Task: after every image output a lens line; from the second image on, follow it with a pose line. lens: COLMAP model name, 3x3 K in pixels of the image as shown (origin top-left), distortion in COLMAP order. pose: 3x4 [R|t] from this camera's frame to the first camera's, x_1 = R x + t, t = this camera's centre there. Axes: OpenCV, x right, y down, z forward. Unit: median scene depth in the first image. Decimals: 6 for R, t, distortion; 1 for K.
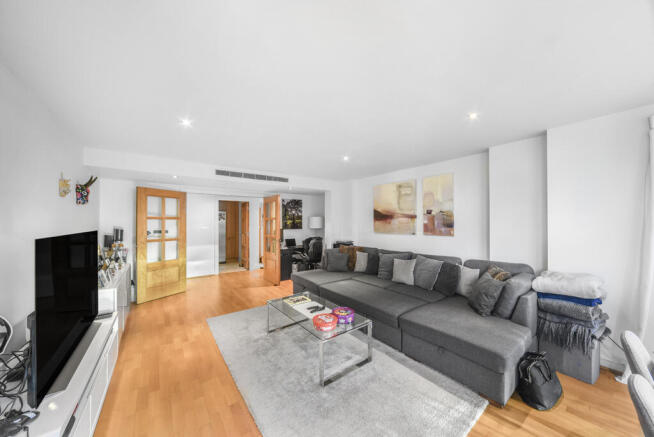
lens RADIAL K [[228.7, 0, 332.7], [0, 228.7, 222.6], [0, 0, 1]] dist [-0.010510, 0.000103]
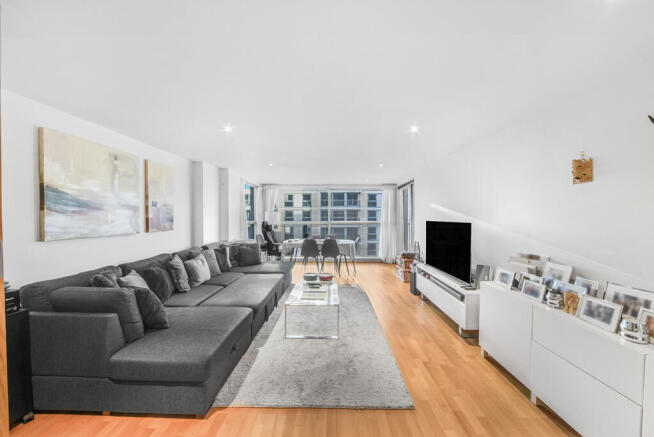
lens RADIAL K [[228.7, 0, 332.7], [0, 228.7, 222.6], [0, 0, 1]] dist [-0.010510, 0.000103]
pose [[-0.789800, -0.017871, 0.613105, -0.505074], [-0.002288, 0.999654, 0.026191, -0.001849], [-0.613361, 0.019283, -0.789567, 1.061455]]
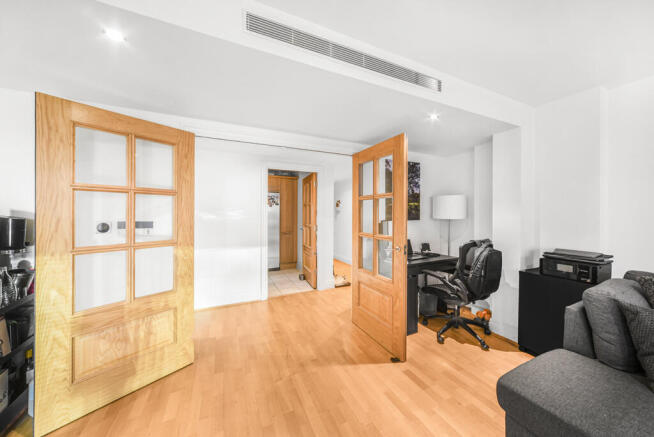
lens RADIAL K [[228.1, 0, 333.4], [0, 228.1, 212.1], [0, 0, 1]] dist [-0.000137, 0.000016]
pose [[0.979803, 0.000721, -0.199965, -0.299843], [-0.001370, 0.999994, -0.003104, 0.016898], [0.199961, 0.003315, 0.979798, 0.630291]]
